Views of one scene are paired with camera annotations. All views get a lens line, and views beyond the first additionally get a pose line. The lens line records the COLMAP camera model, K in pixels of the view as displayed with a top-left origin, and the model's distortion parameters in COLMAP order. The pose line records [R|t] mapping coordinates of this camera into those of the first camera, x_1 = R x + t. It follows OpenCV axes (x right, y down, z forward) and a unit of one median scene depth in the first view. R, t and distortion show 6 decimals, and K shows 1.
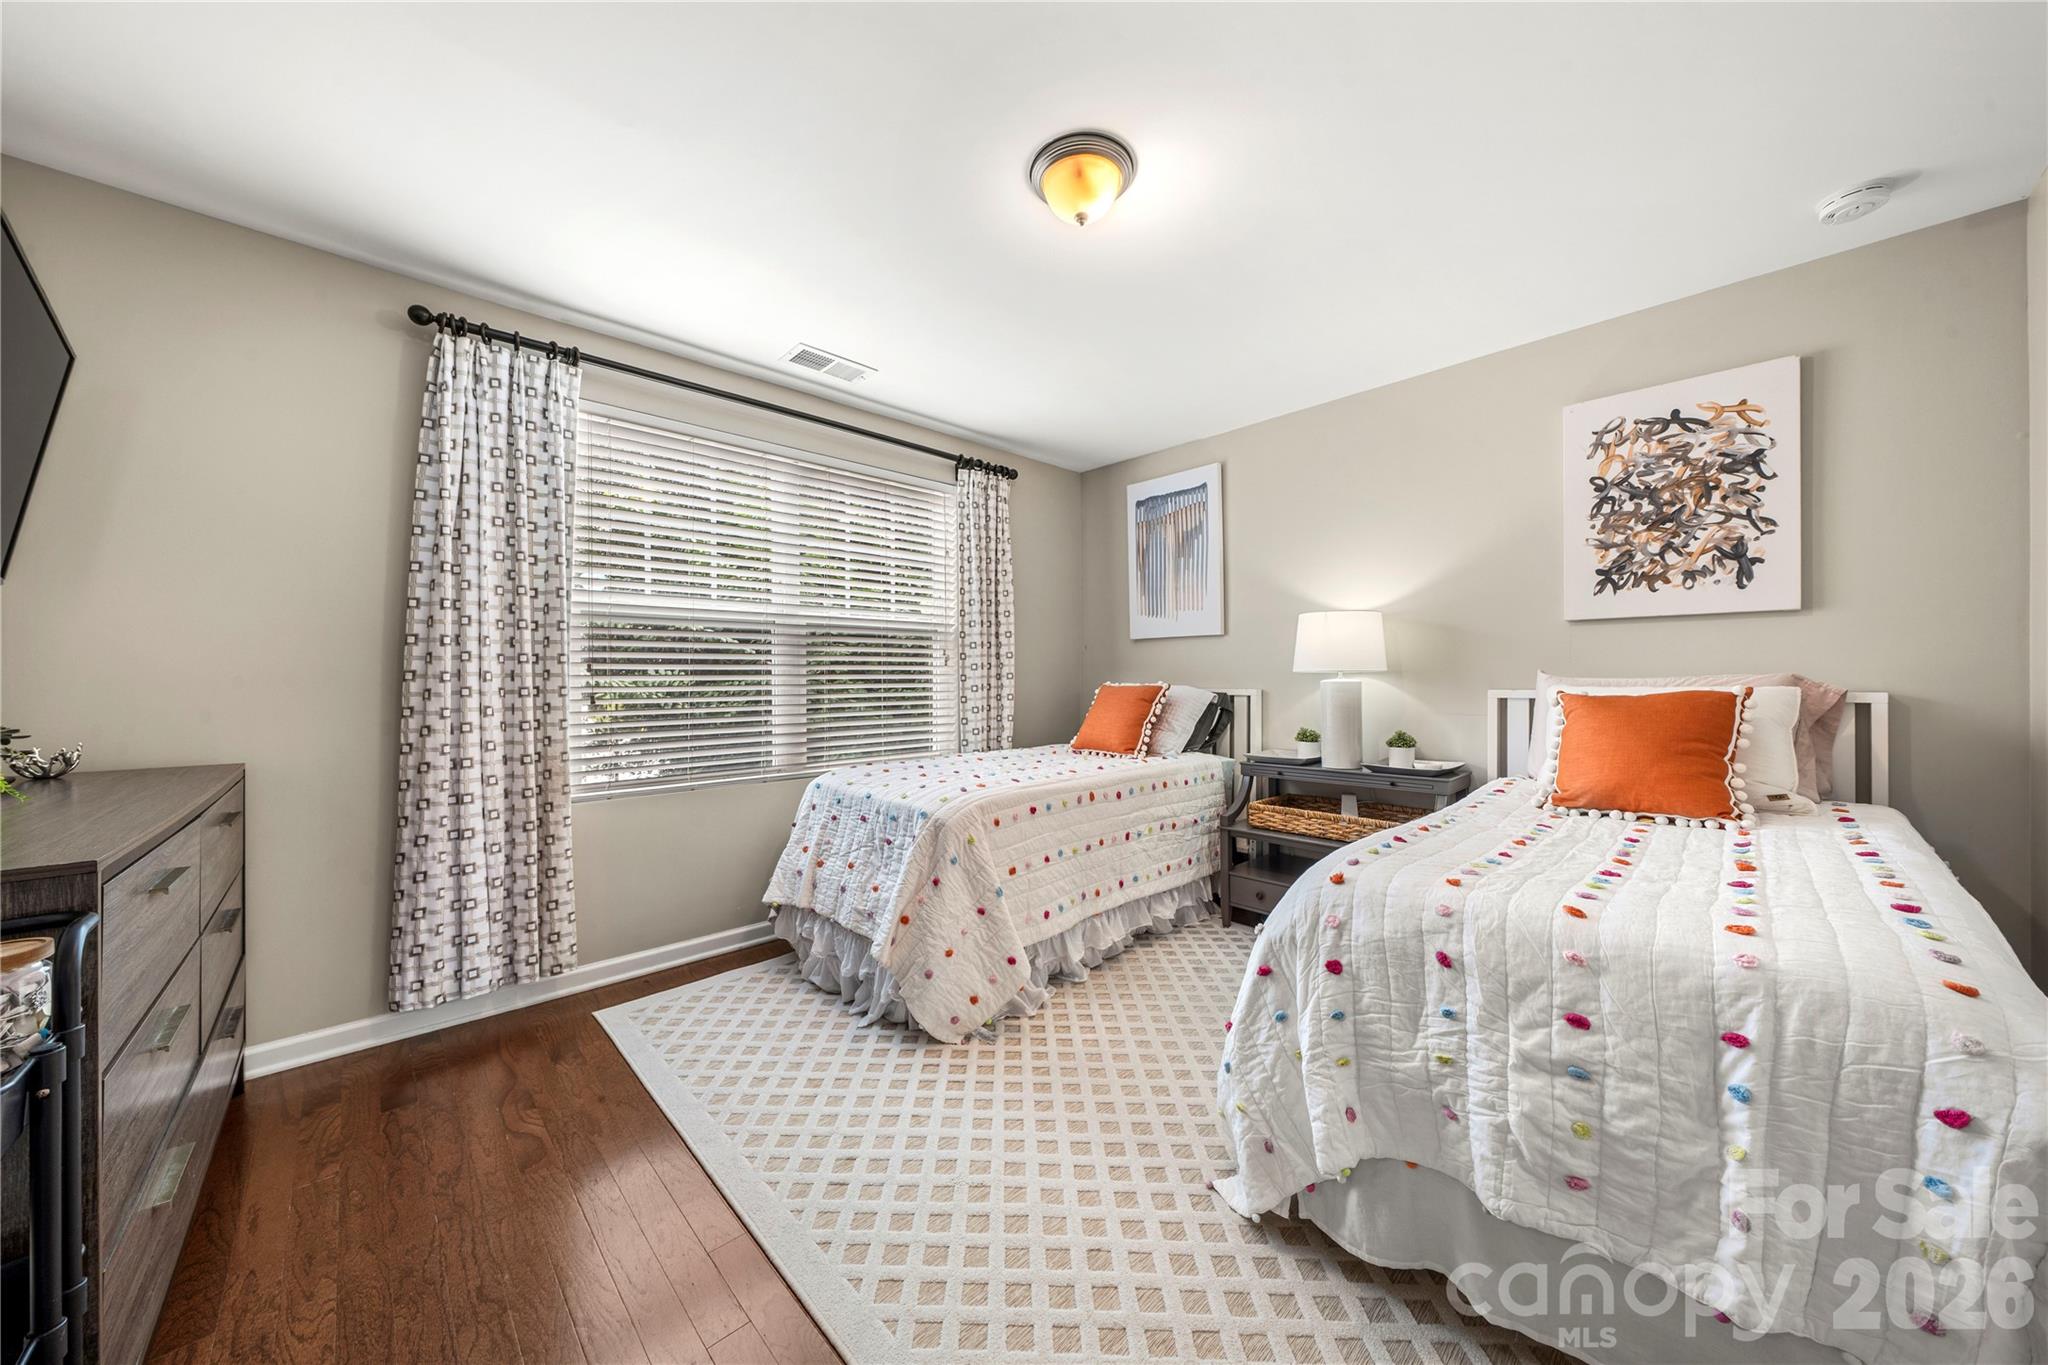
lens RADIAL K [[695.9, 0, 995.7], [0, 695.9, 677.6], [0, 0, 1]] dist [-0.004735, 0.000154]
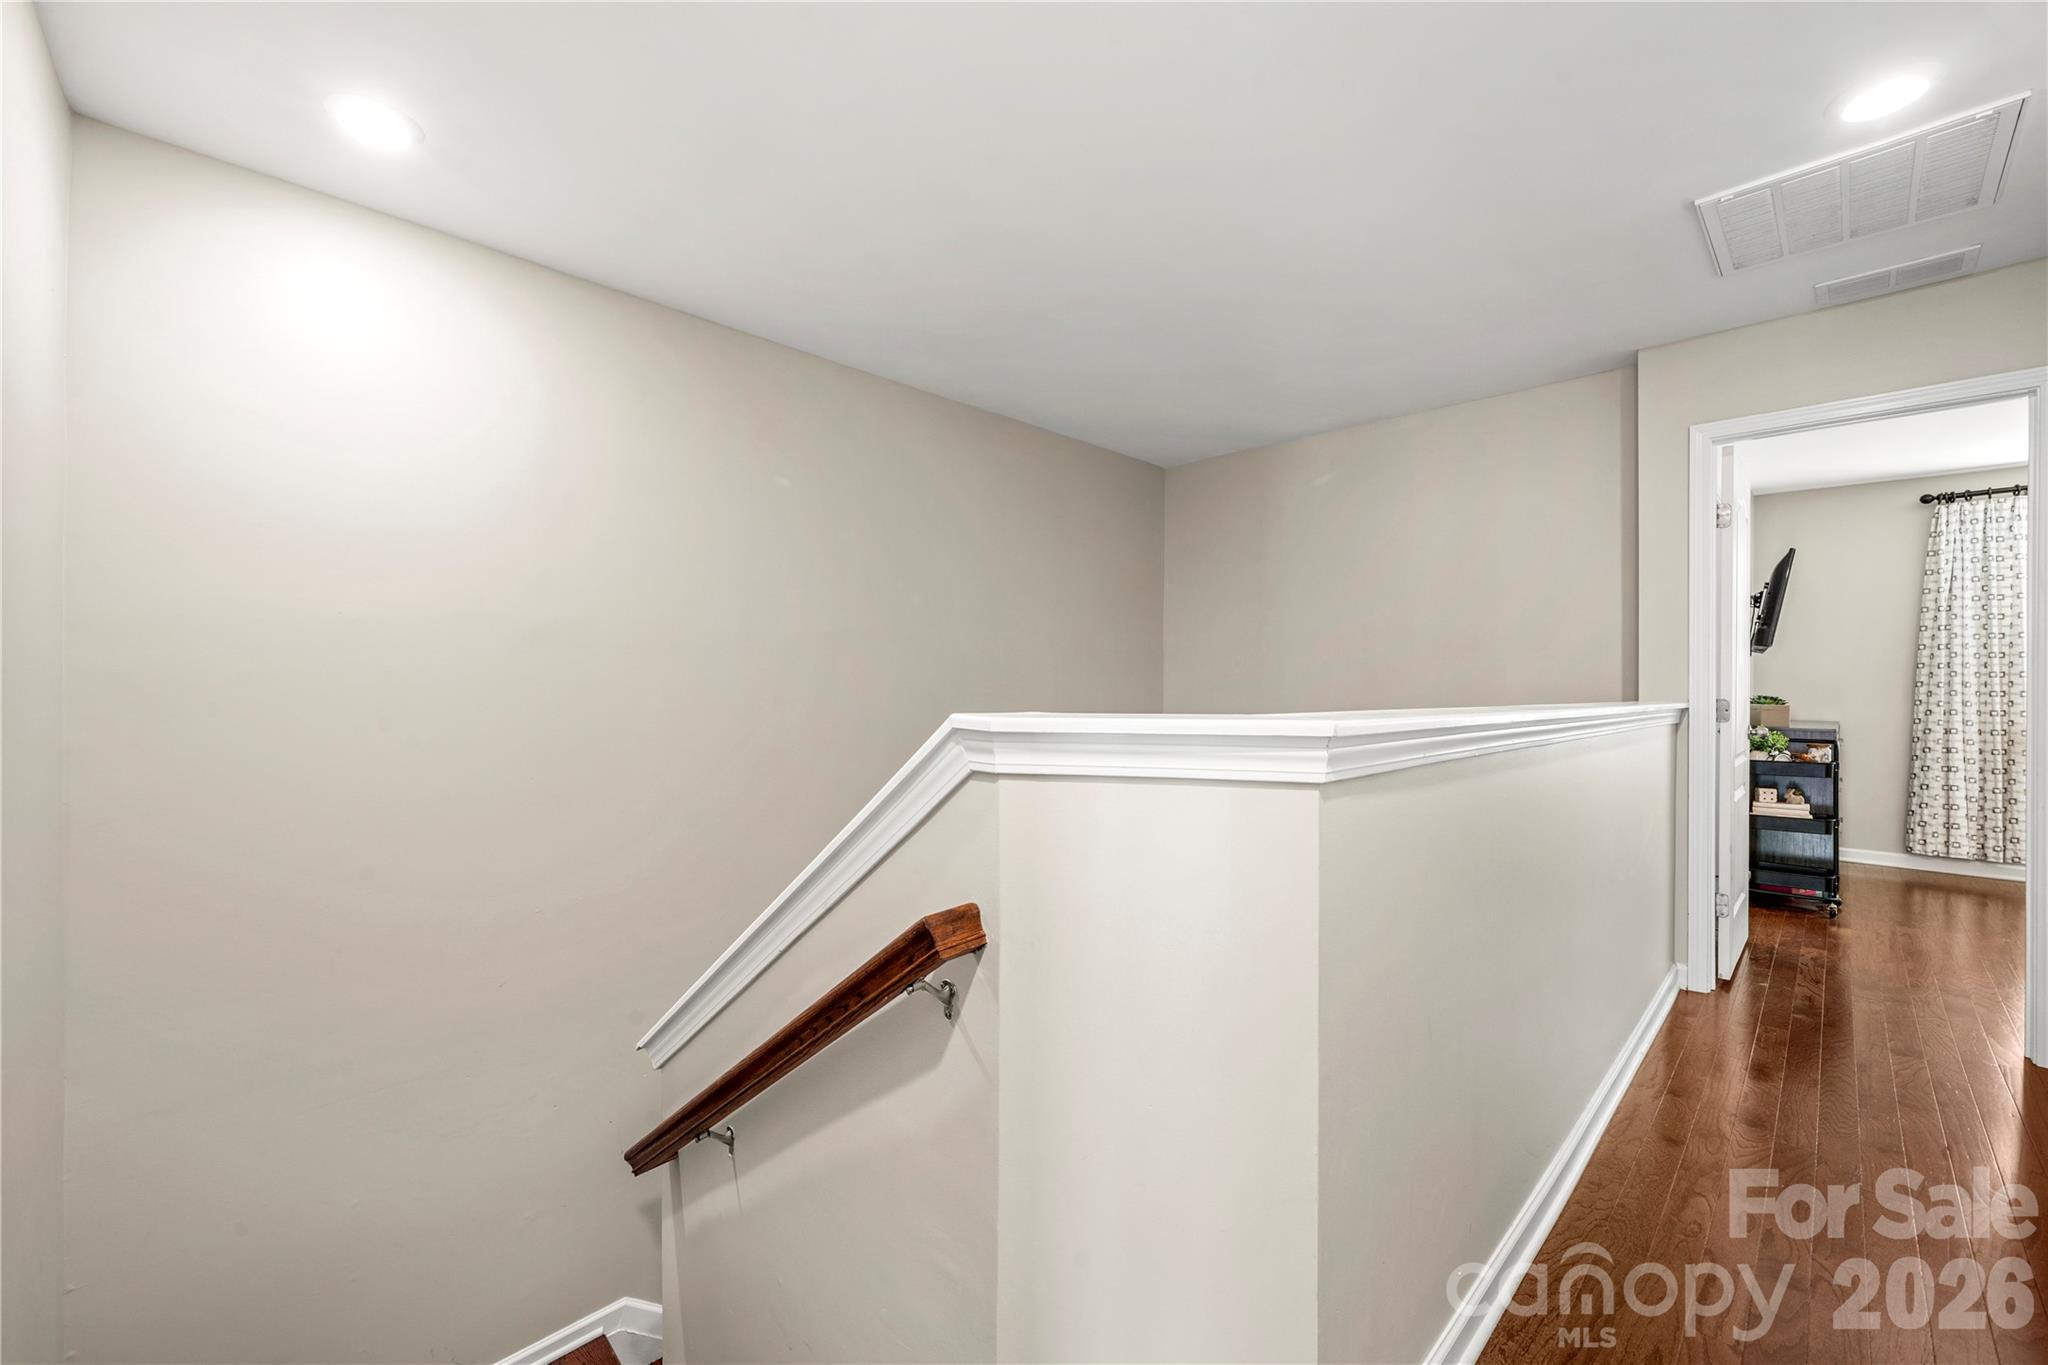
lens RADIAL K [[845.8, 0, 1016.2], [0, 845.8, 681.0], [0, 0, 1]] dist [-0.002823, 0.000504]
pose [[0.050185, 0.007312, -0.998713, 1.343940], [-0.001299, 0.999973, 0.007256, -0.023926], [0.998739, 0.000934, 0.050193, -1.594118]]
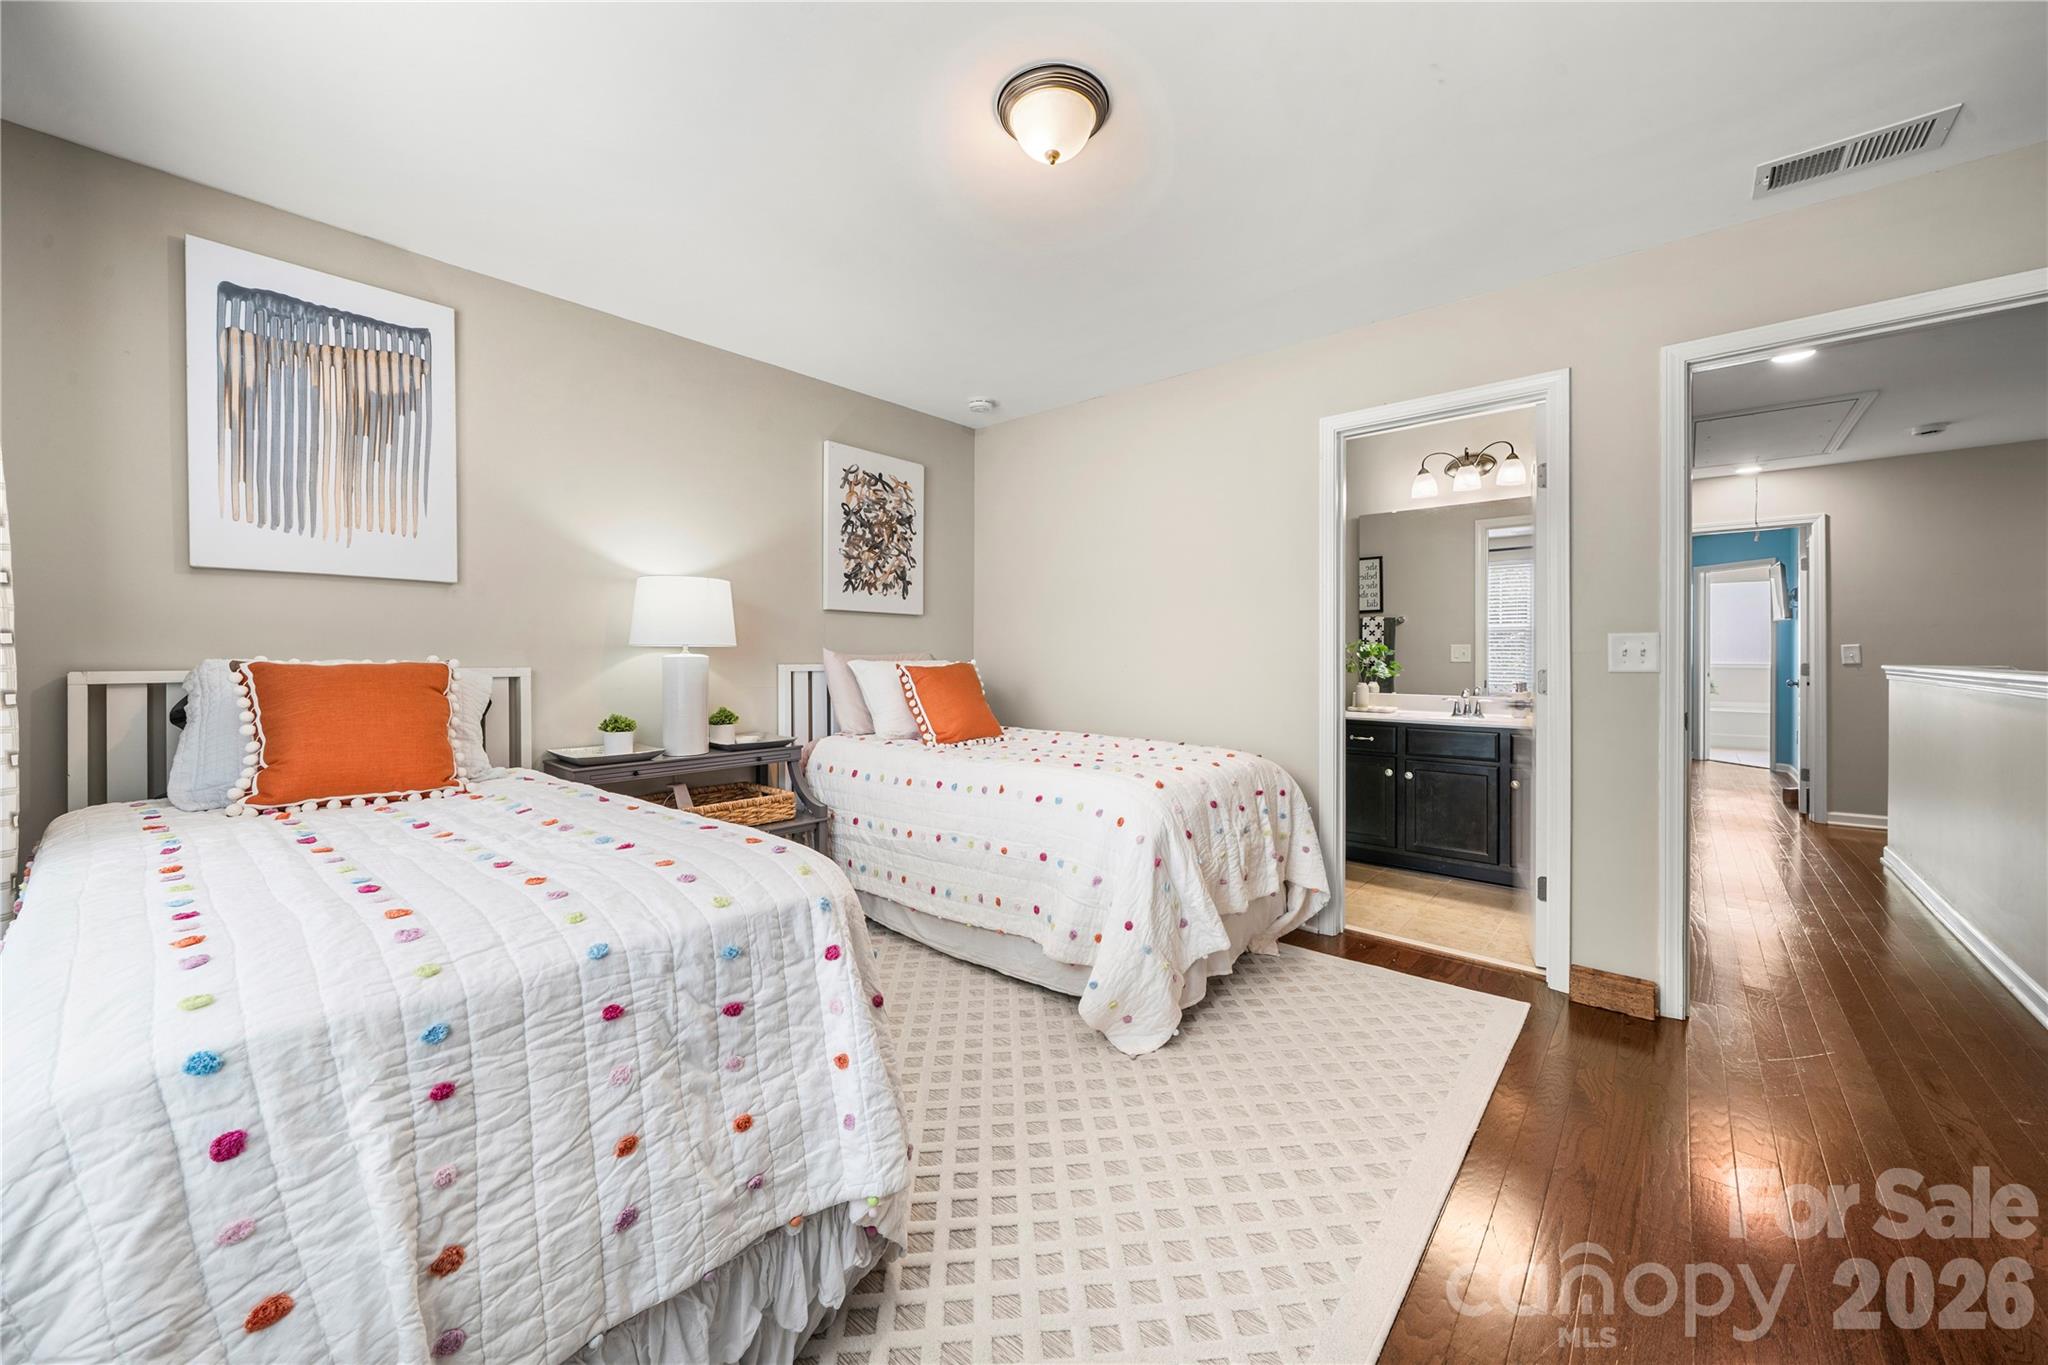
lens RADIAL K [[785.8, 0, 1023.2], [0, 785.8, 650.9], [0, 0, 1]] dist [-0.000256, -0.000437]
pose [[-0.134727, 0.009953, 0.990833, -0.731396], [-0.005013, 0.999930, -0.010727, 0.008540], [-0.990870, -0.006413, -0.134668, 0.942385]]
